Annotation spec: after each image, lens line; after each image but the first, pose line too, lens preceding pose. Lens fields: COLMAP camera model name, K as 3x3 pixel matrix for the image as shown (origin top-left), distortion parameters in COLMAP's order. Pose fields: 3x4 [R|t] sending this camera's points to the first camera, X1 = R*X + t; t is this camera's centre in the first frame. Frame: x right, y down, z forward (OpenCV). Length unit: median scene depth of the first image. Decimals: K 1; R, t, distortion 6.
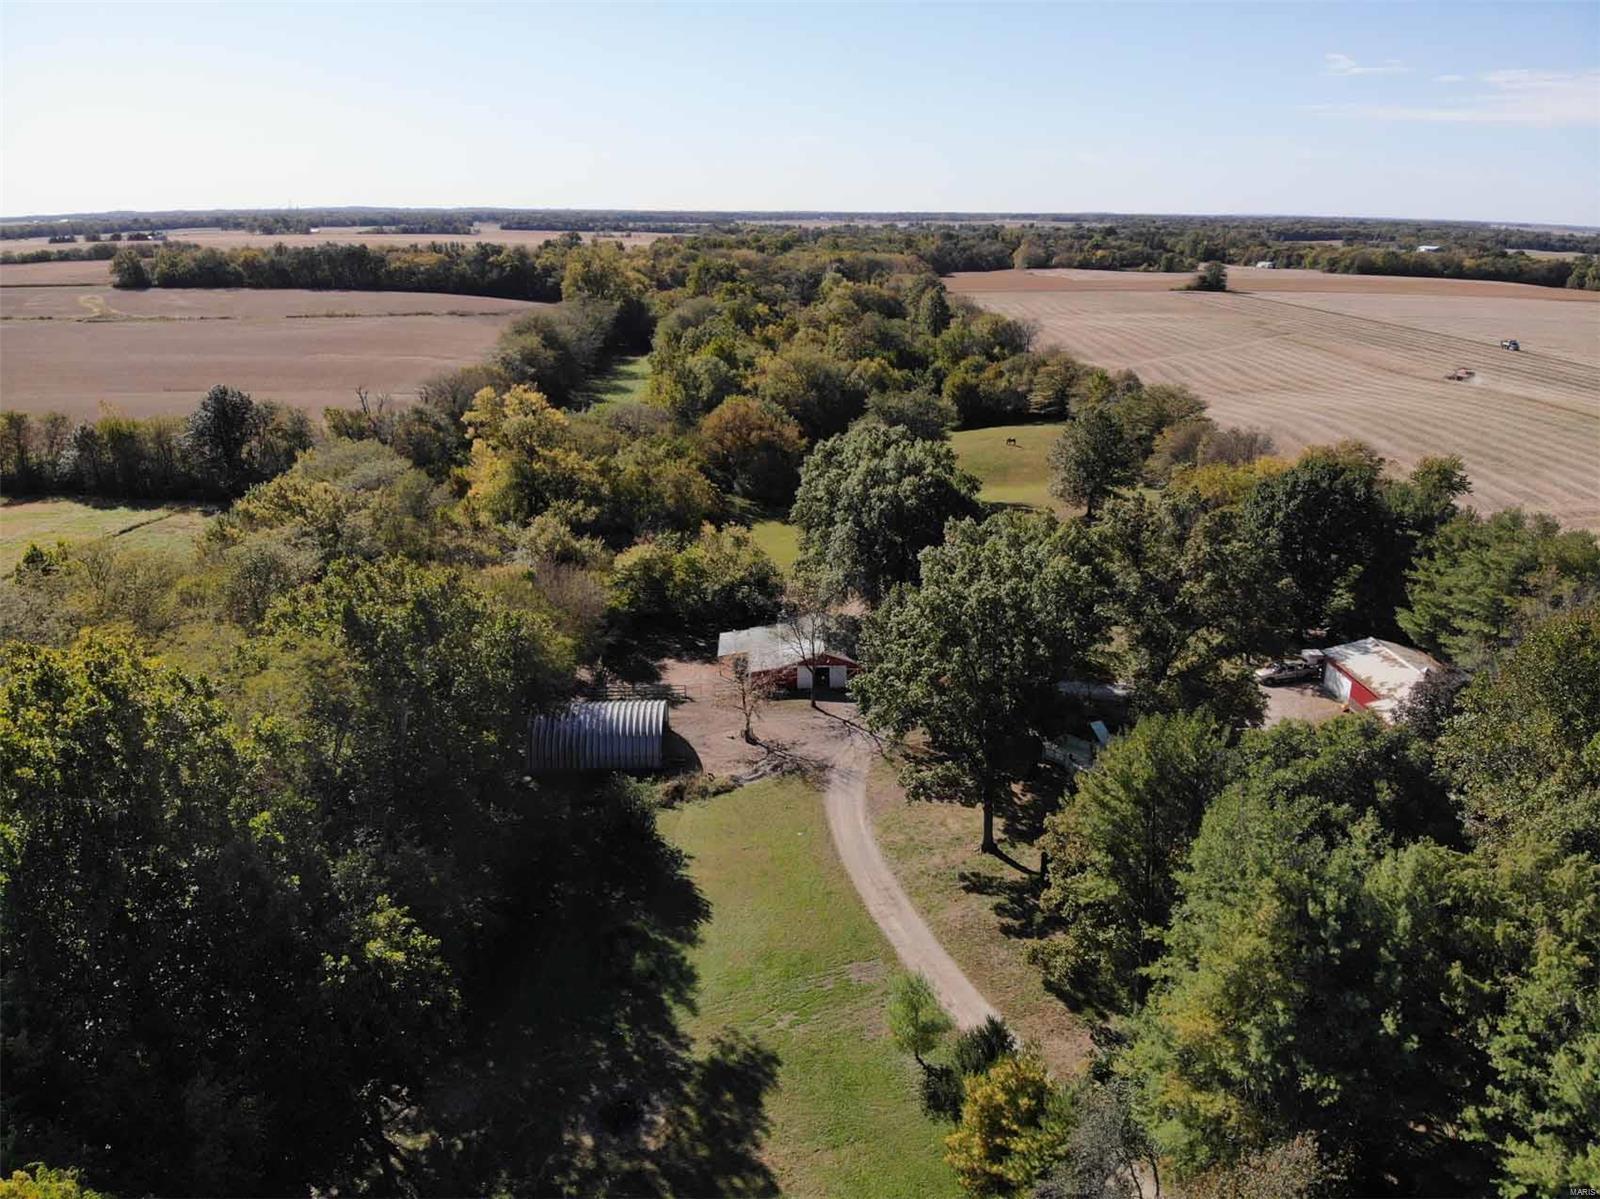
lens RADIAL K [[1227.4, 0, 789.2], [0, 1227.4, 600.1], [0, 0, 1]] dist [0.107962, -0.275627]
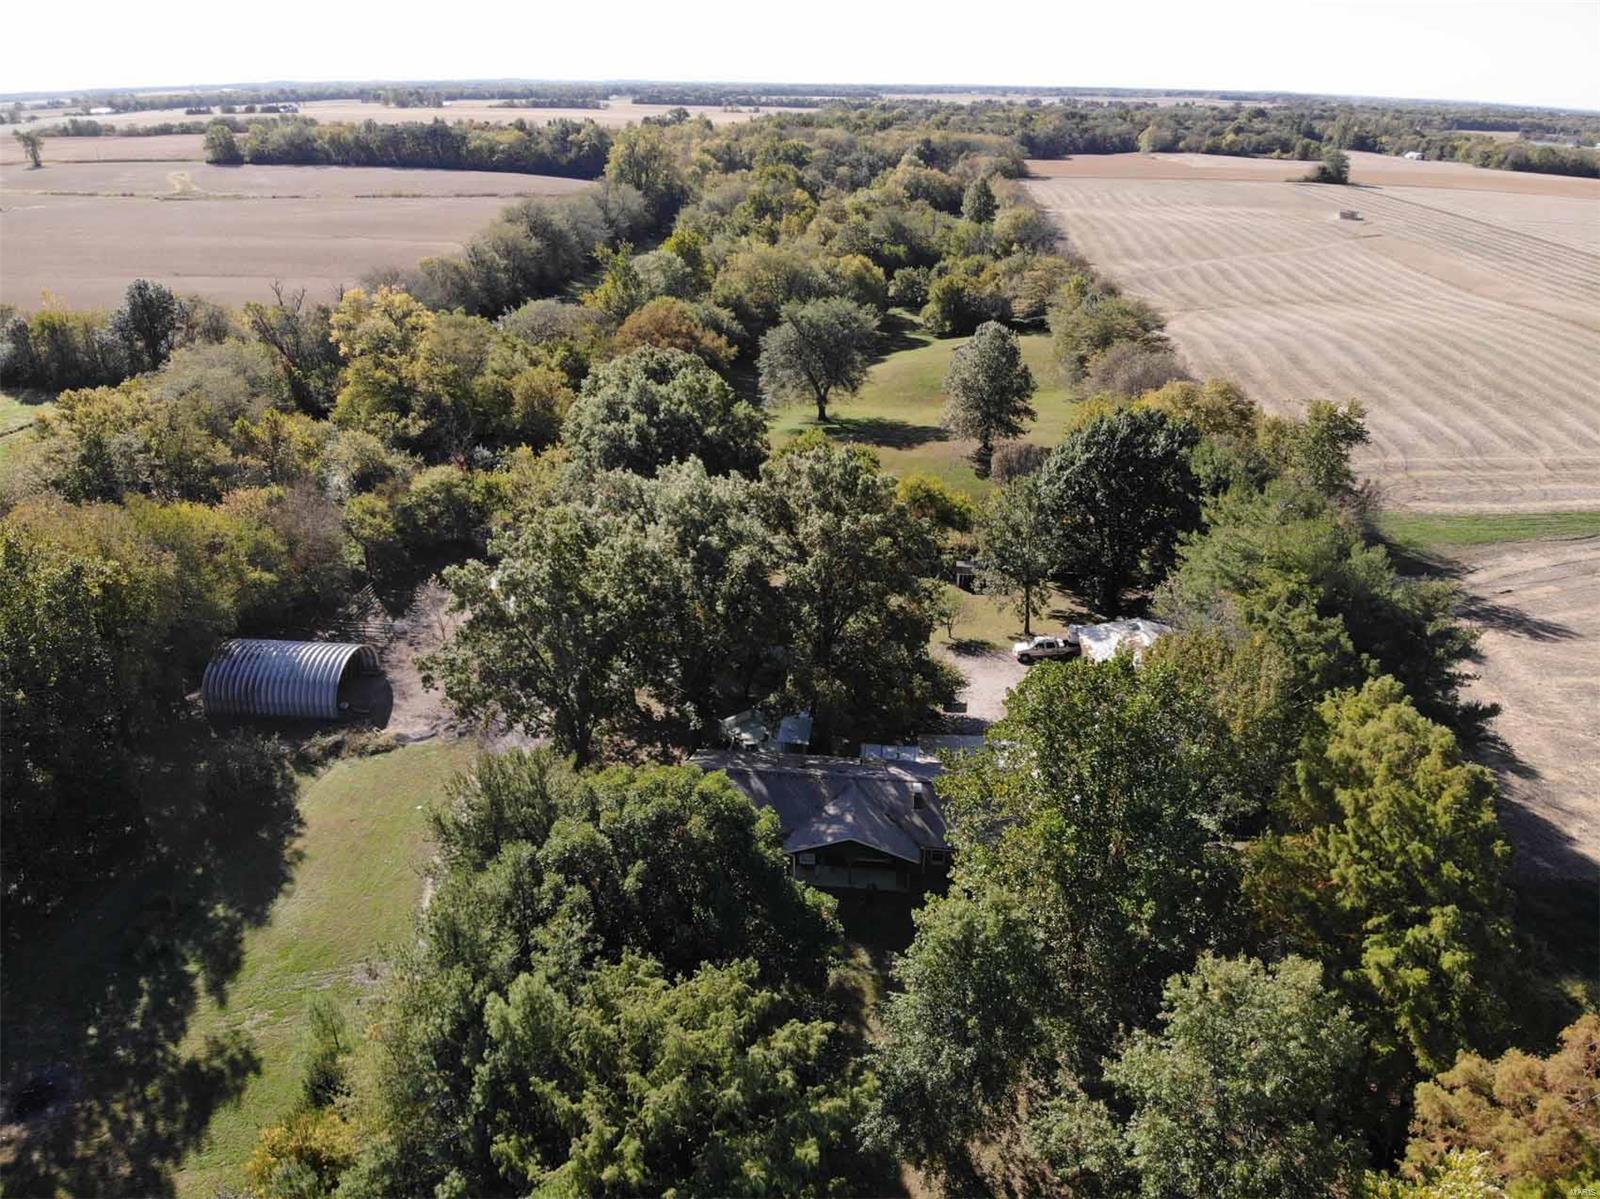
lens RADIAL K [[1249.8, 0, 801.0], [0, 1249.8, 575.0], [0, 0, 1]] dist [0.054595, -0.195363]
pose [[0.991997, 0.050495, -0.115728, 0.200484], [-0.042288, 0.996486, 0.072307, -0.032252], [0.118972, -0.066834, 0.990646, 0.060682]]
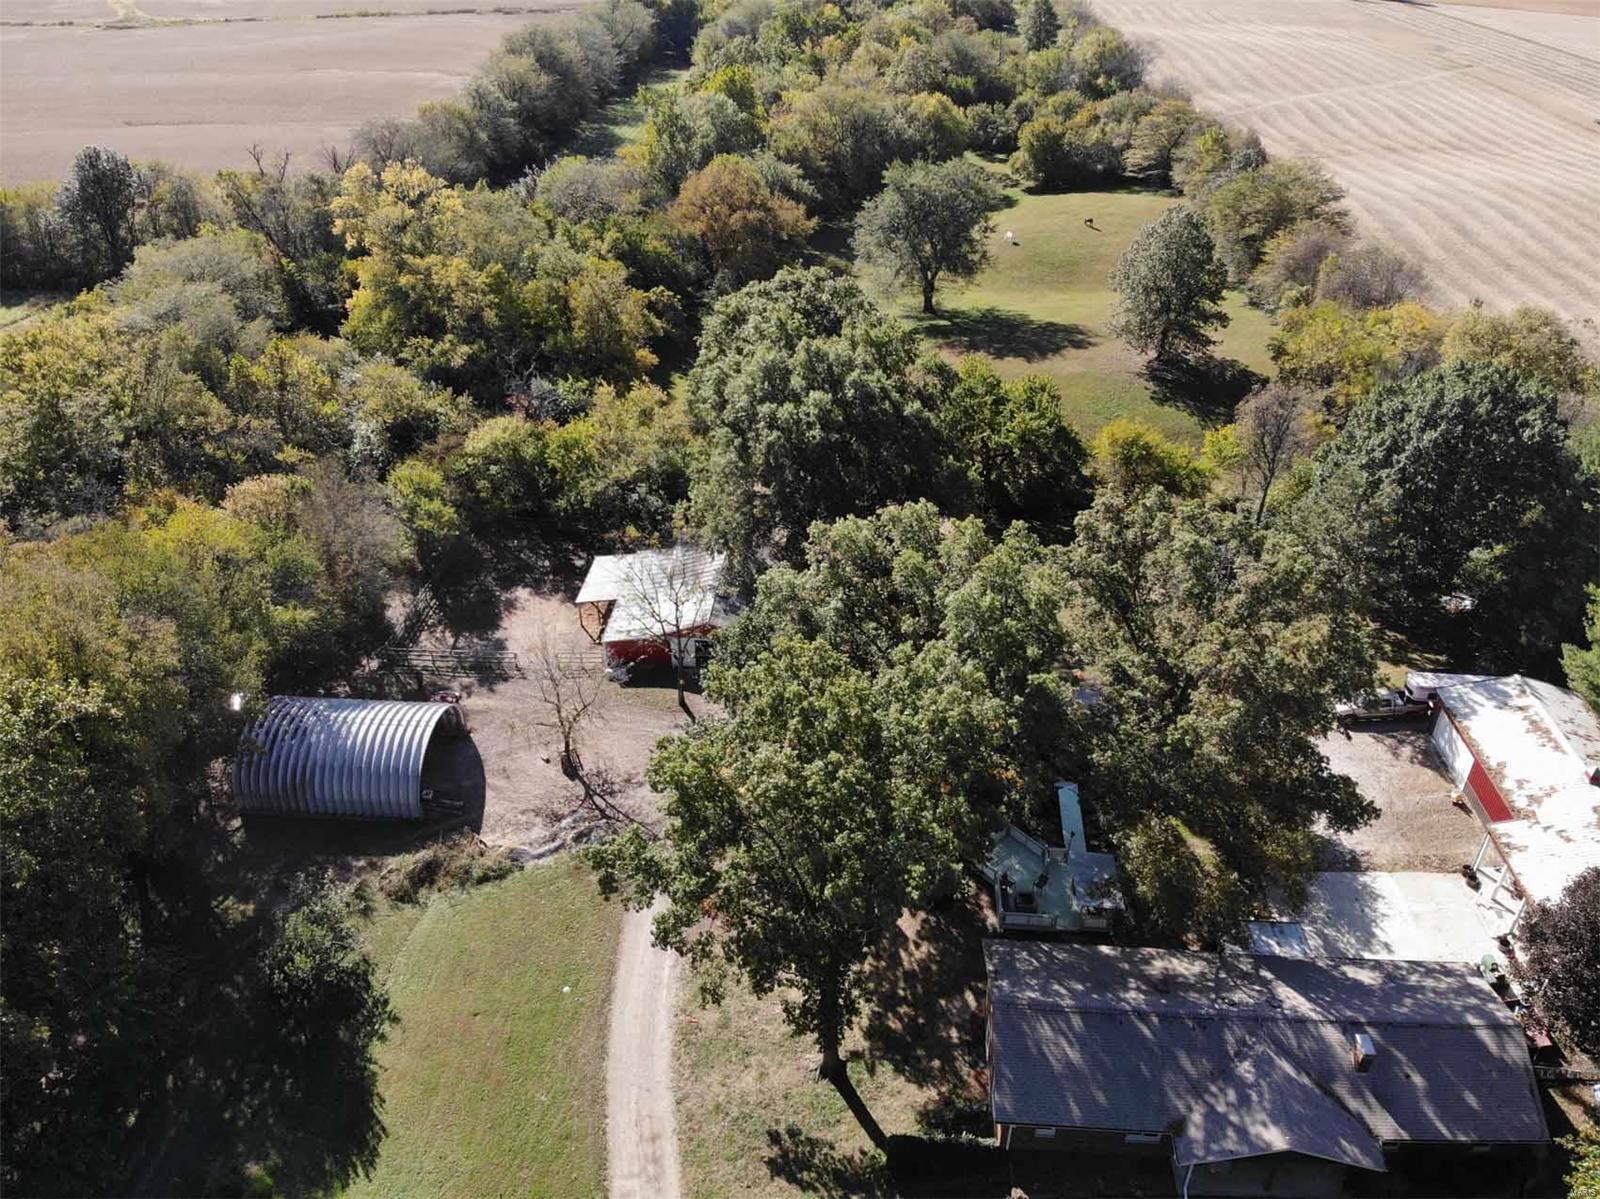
lens RADIAL K [[1231.5, 0, 800.0], [0, 1231.5, 599.5], [0, 0, 1]] dist [-0.005709, -0.088291]
pose [[0.995055, 0.051641, -0.084849, 0.090932], [-0.030470, 0.971738, 0.234086, -0.086661], [0.094540, -0.230343, 0.968506, 0.219063]]
